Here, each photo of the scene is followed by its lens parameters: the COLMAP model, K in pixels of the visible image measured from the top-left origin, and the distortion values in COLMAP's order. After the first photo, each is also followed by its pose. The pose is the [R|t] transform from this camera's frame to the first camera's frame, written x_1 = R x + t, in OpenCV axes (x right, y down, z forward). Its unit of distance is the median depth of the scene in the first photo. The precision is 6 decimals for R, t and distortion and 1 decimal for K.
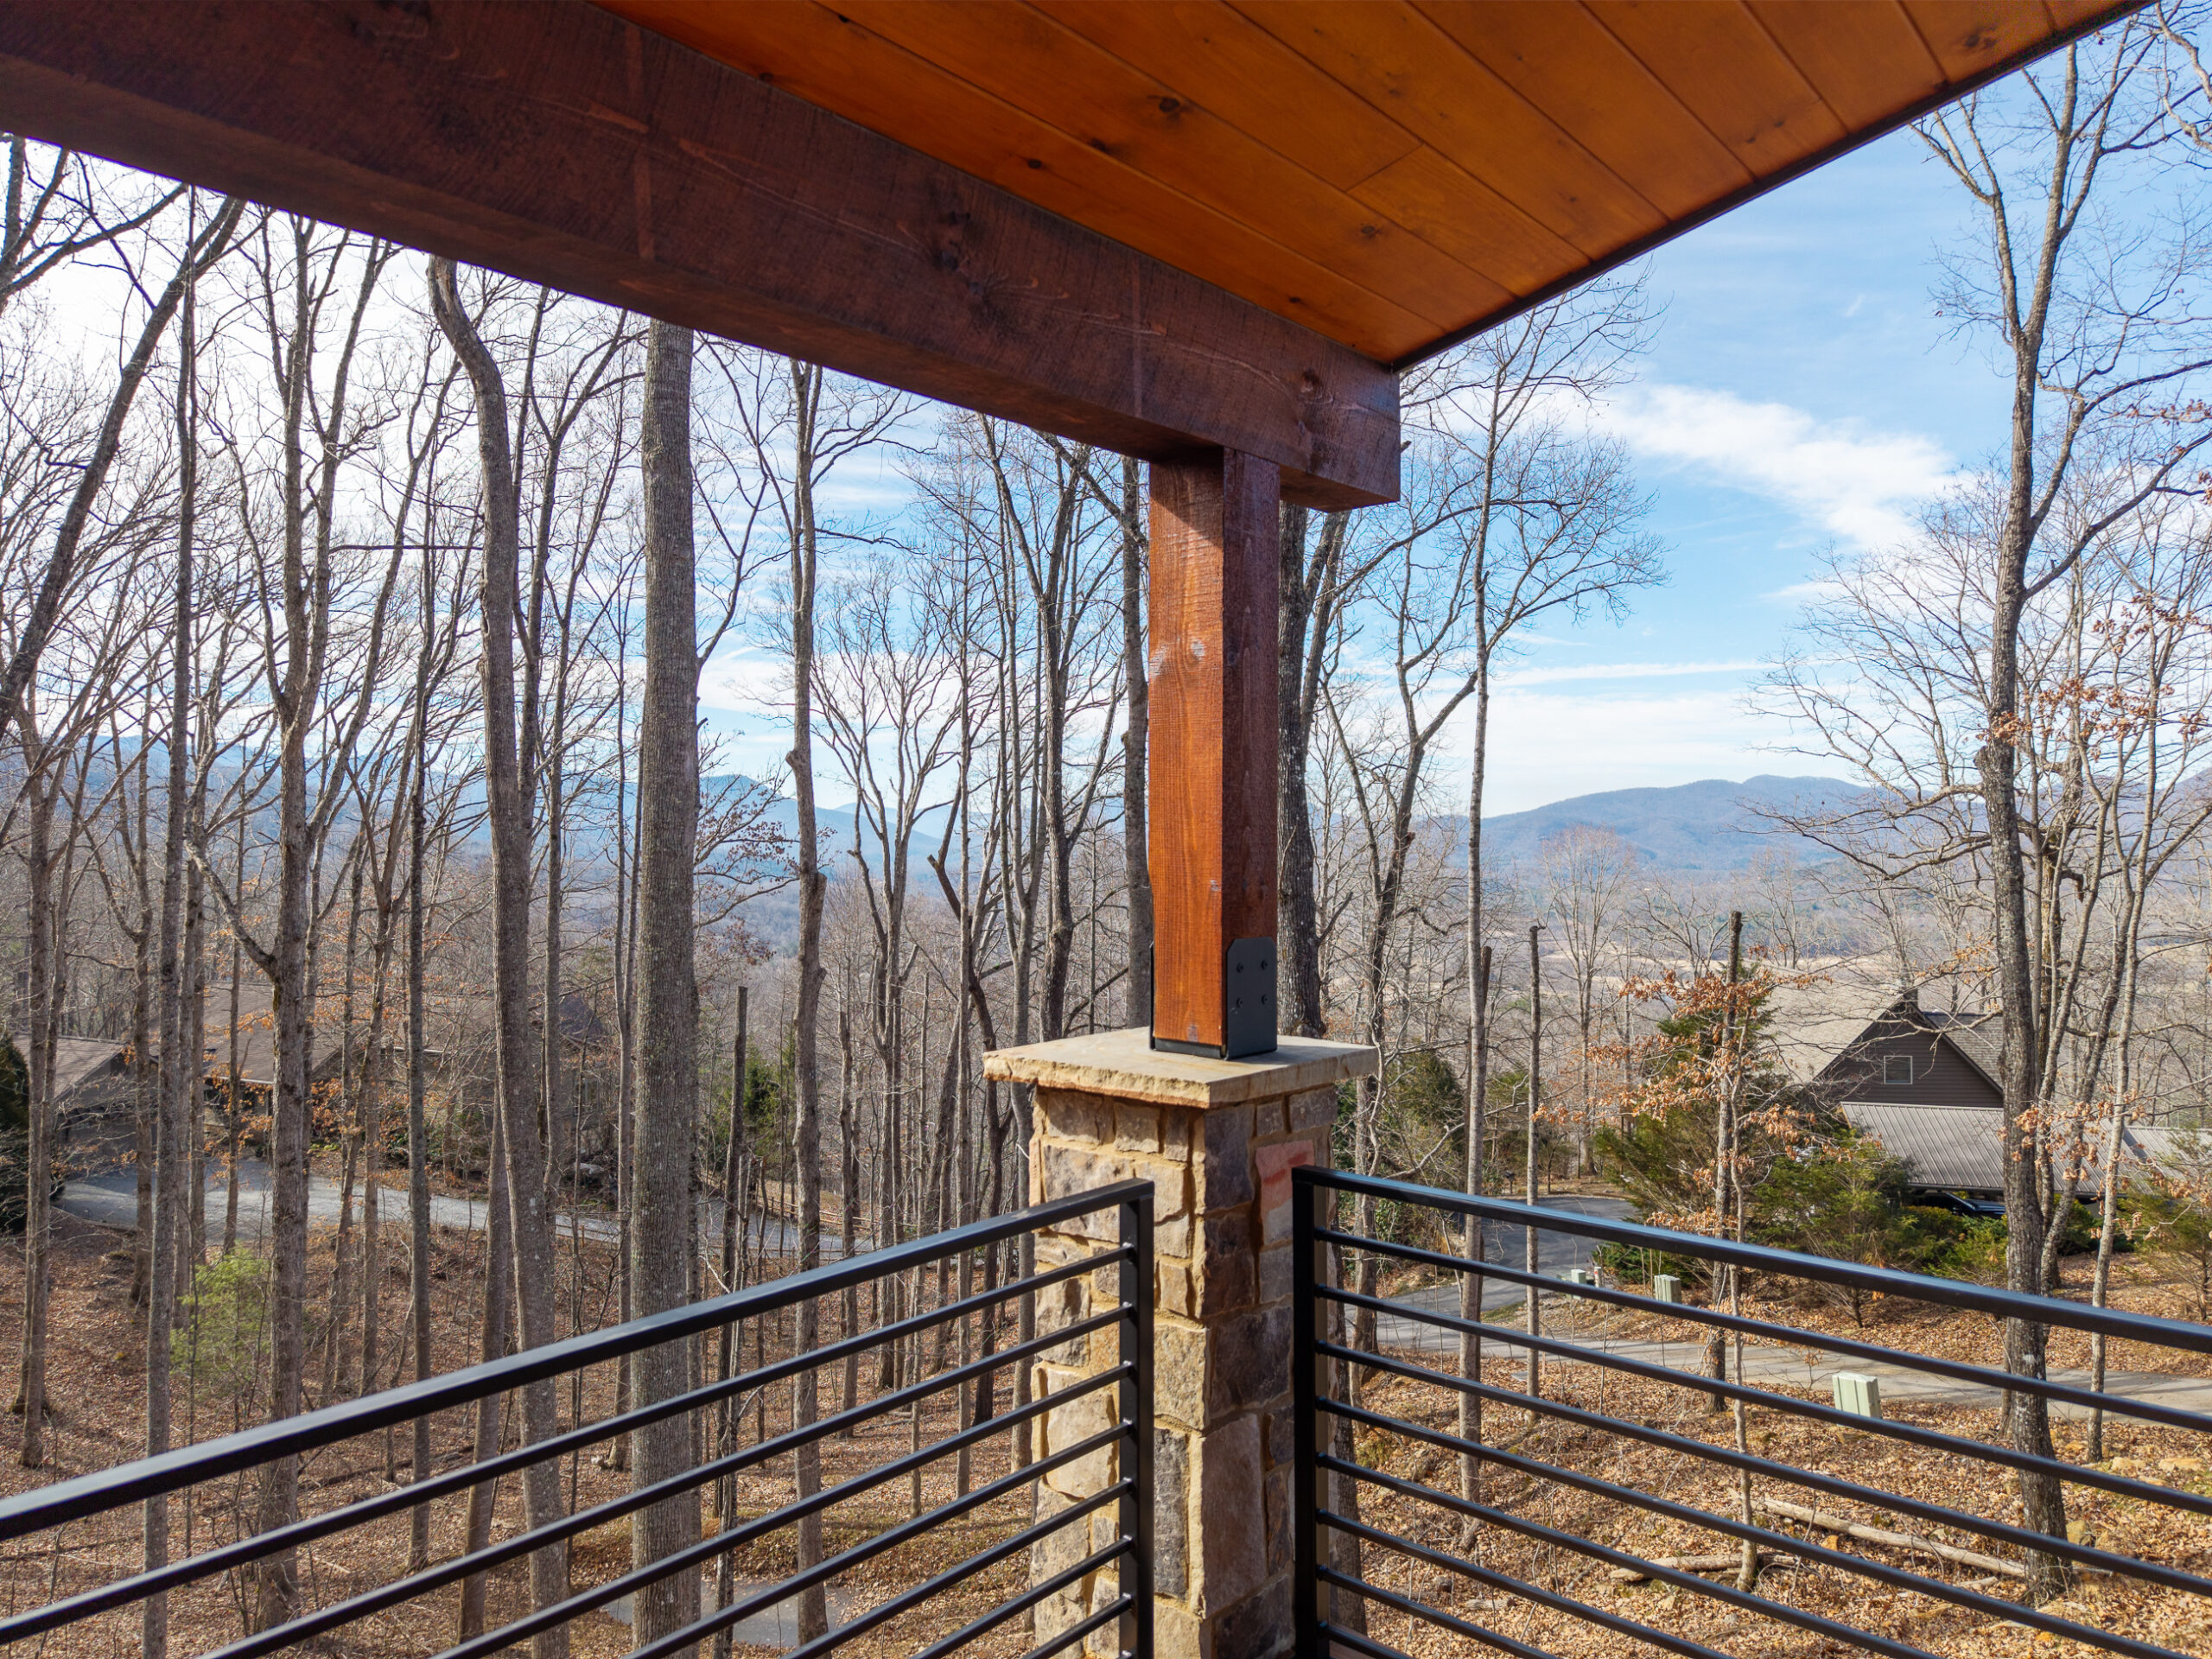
lens RADIAL K [[1485.4, 0, 1094.7], [0, 1485.4, 833.6], [0, 0, 1]] dist [-0.002590, -0.007911]
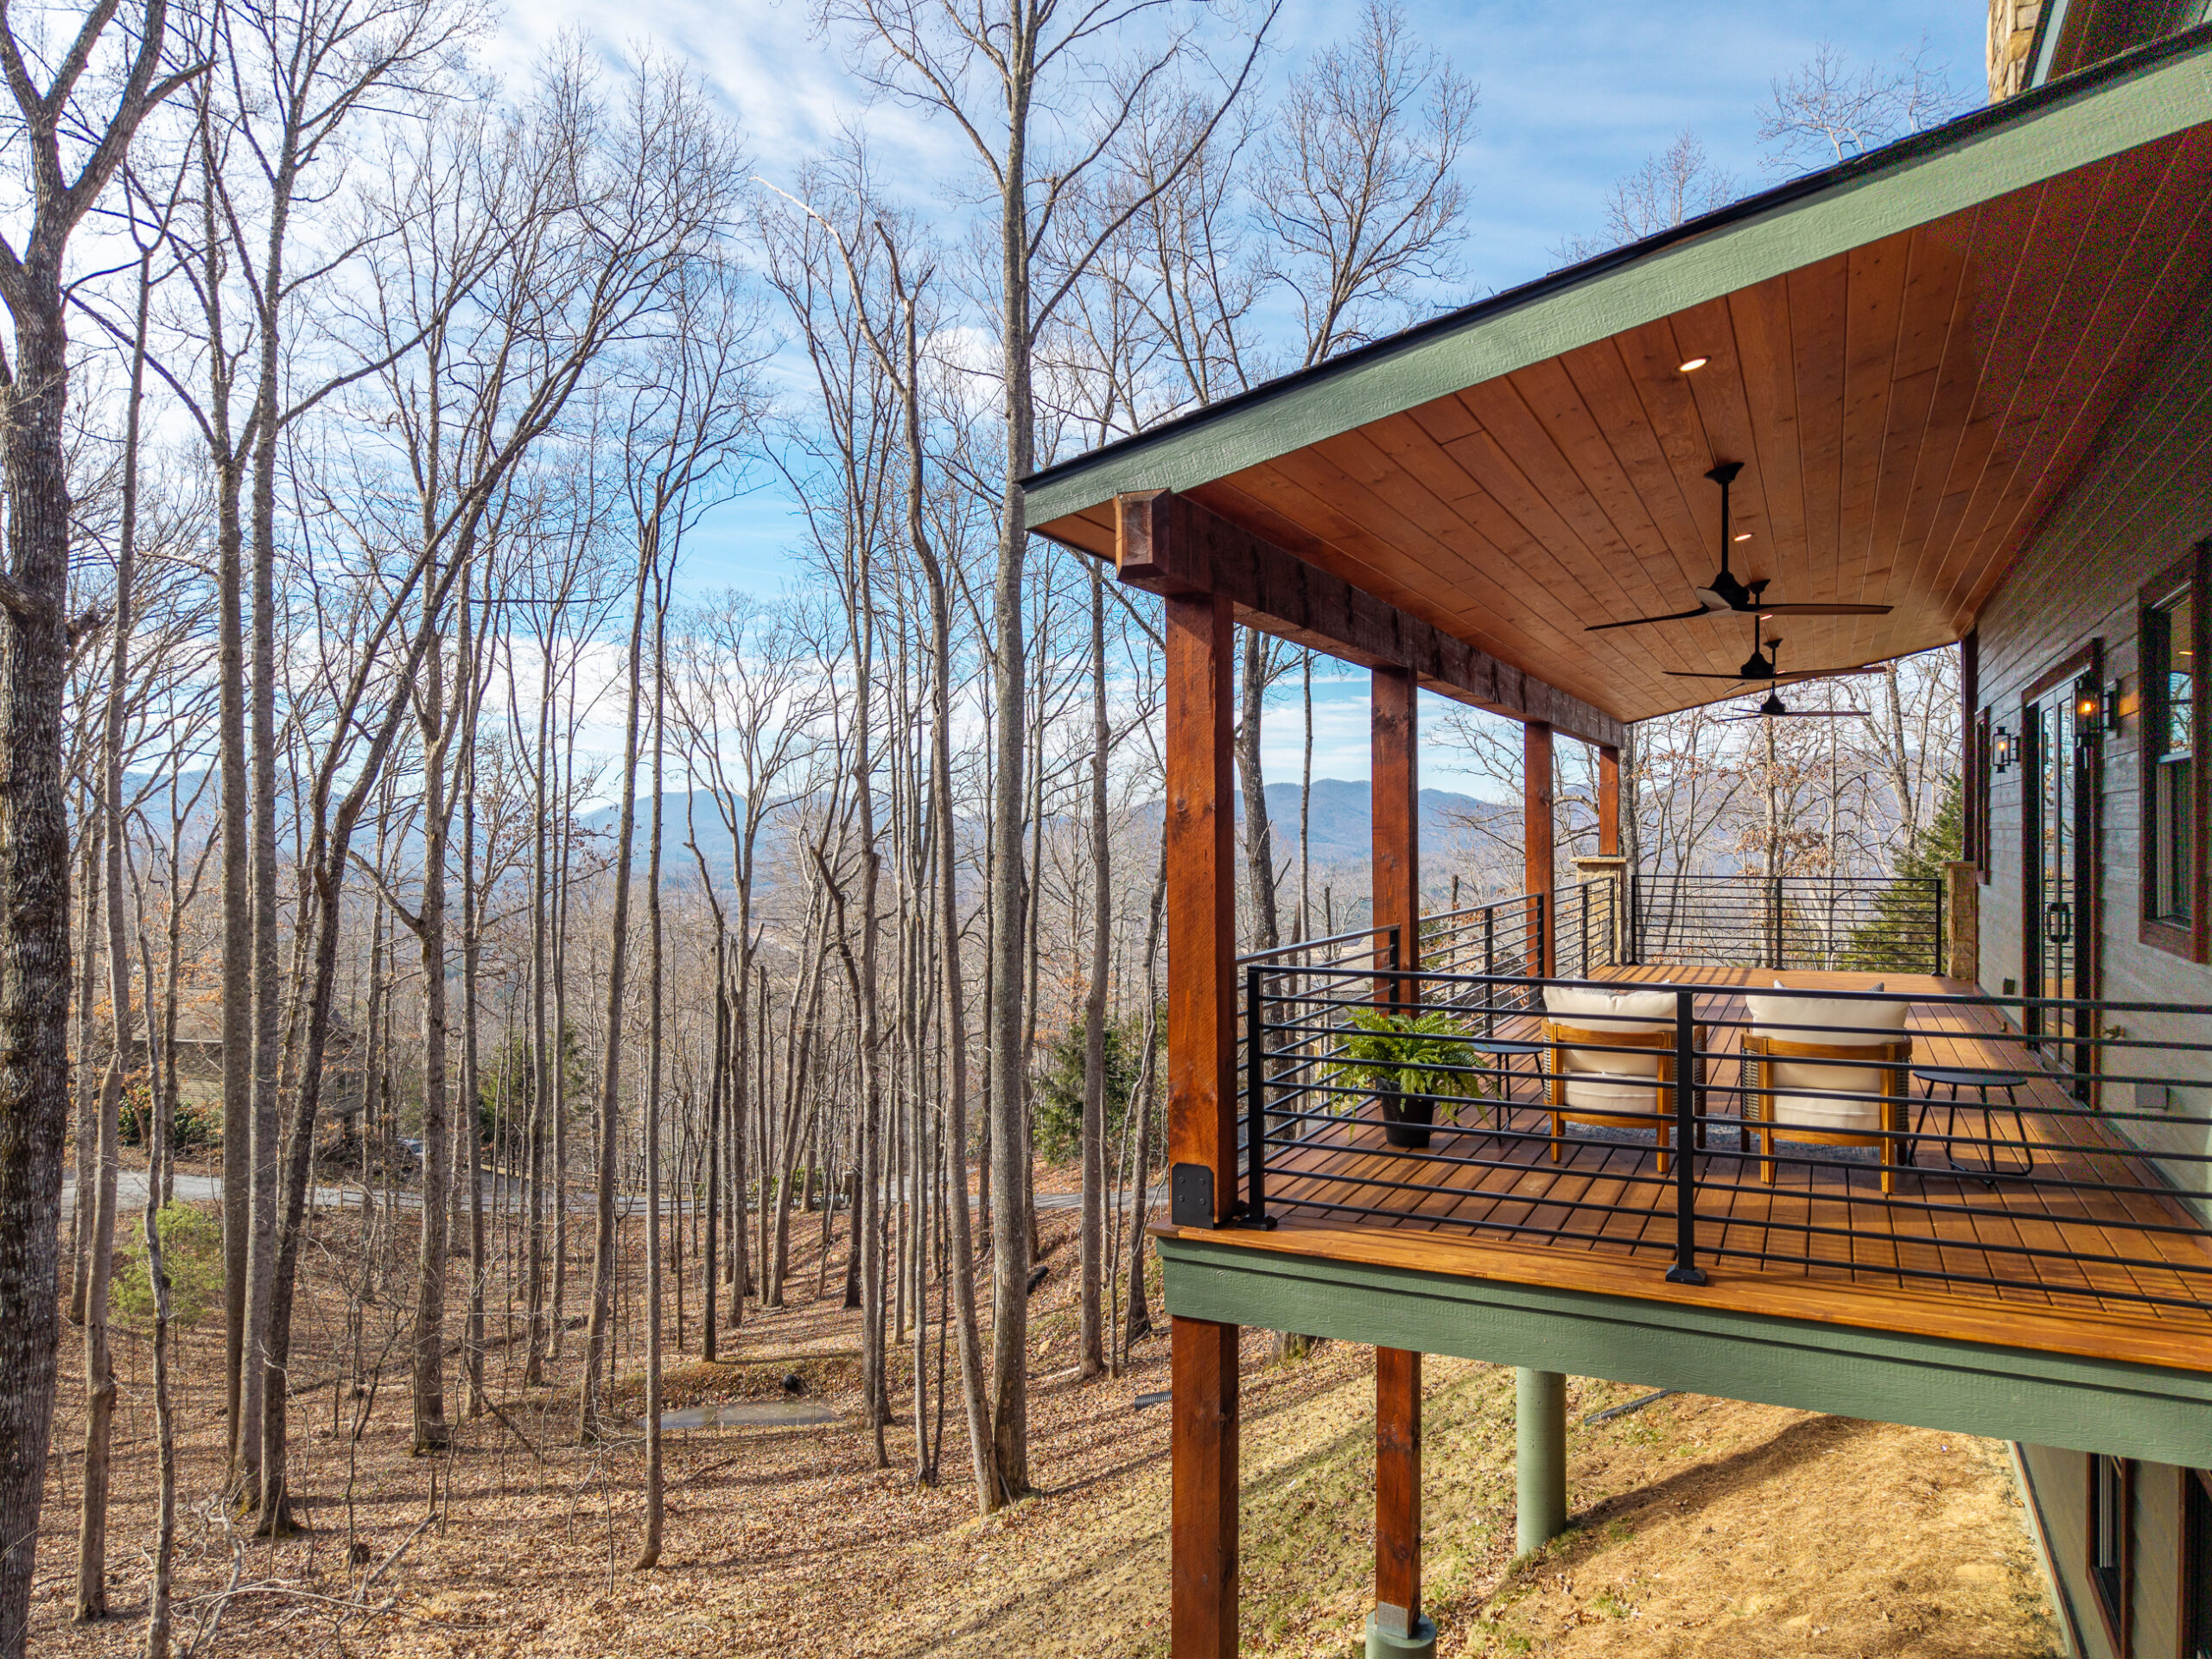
lens RADIAL K [[1485.4, 0, 1101.0], [0, 1485.4, 823.8], [0, 0, 1]] dist [-0.002590, -0.007911]
pose [[0.962844, 0.002582, 0.270047, -0.335851], [-0.001132, 0.999984, -0.005527, 0.005344], [-0.270057, 0.005016, 0.962831, -0.396577]]
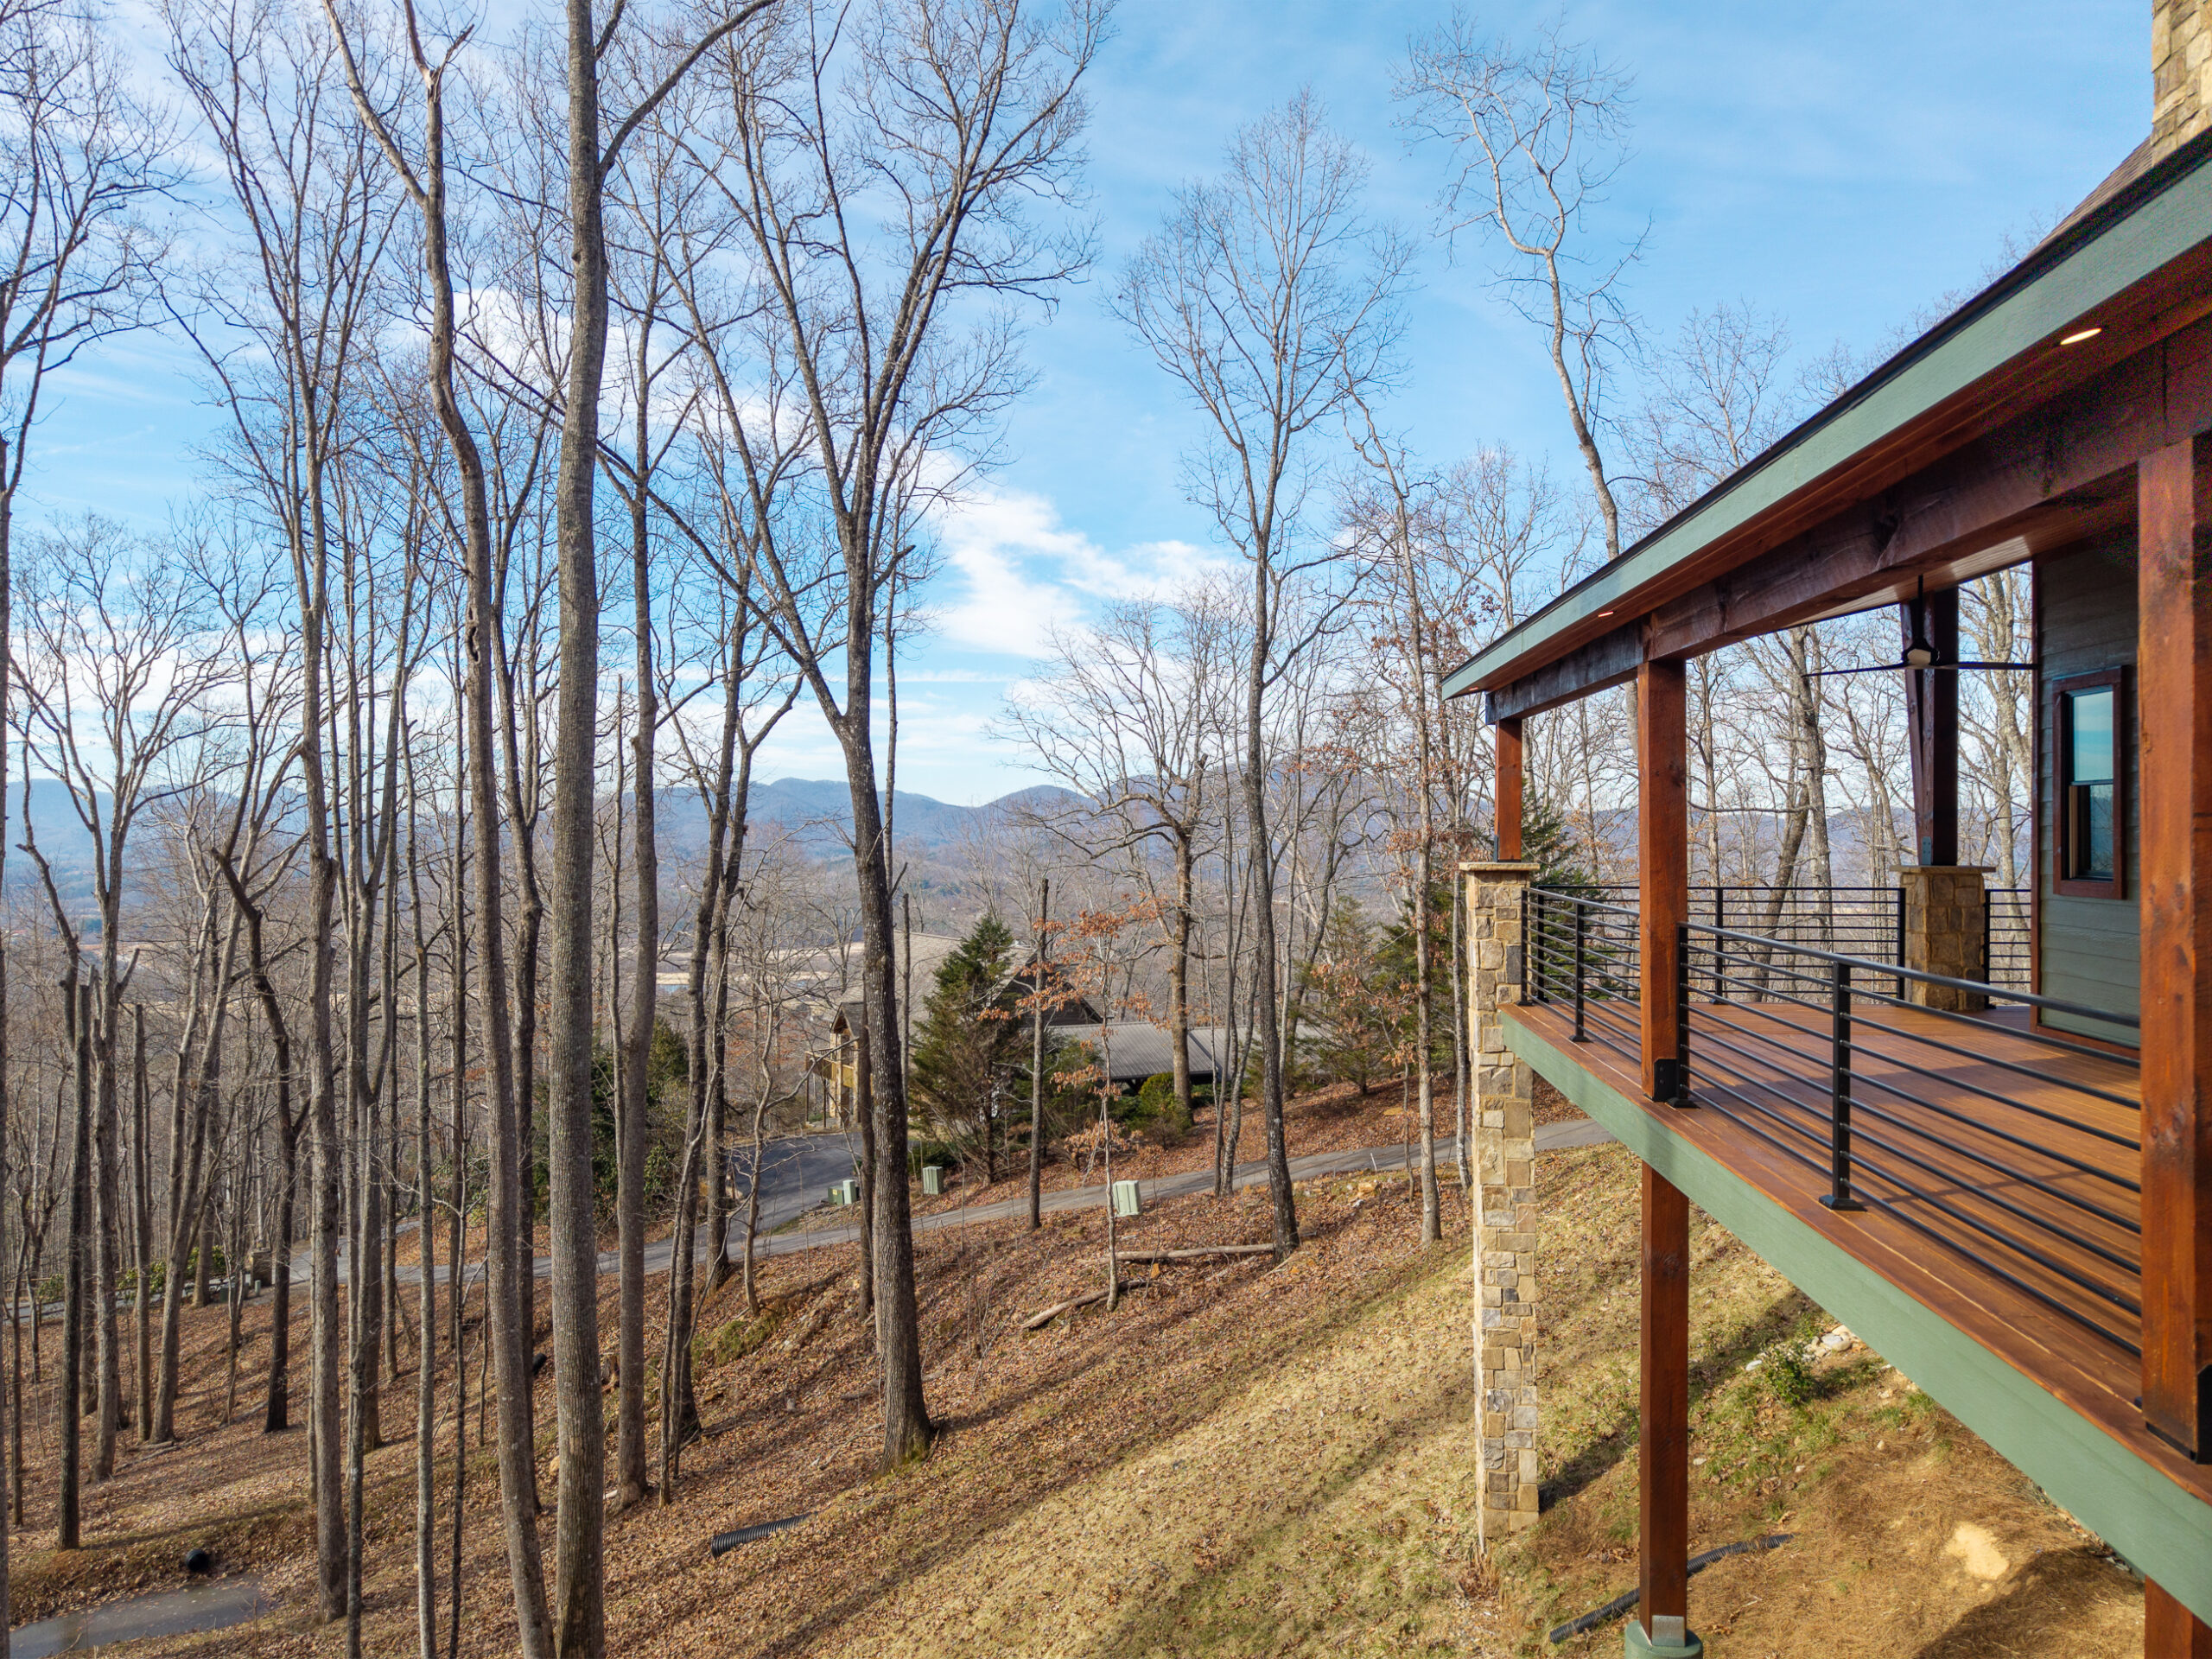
lens RADIAL K [[1485.4, 0, 1116.8], [0, 1485.4, 834.3], [0, 0, 1]] dist [-0.002590, -0.007911]
pose [[0.798840, 0.000644, 0.601543, -0.350619], [-0.001993, 0.999997, 0.001576, 0.005712], [-0.601540, -0.002458, 0.798839, -0.178529]]
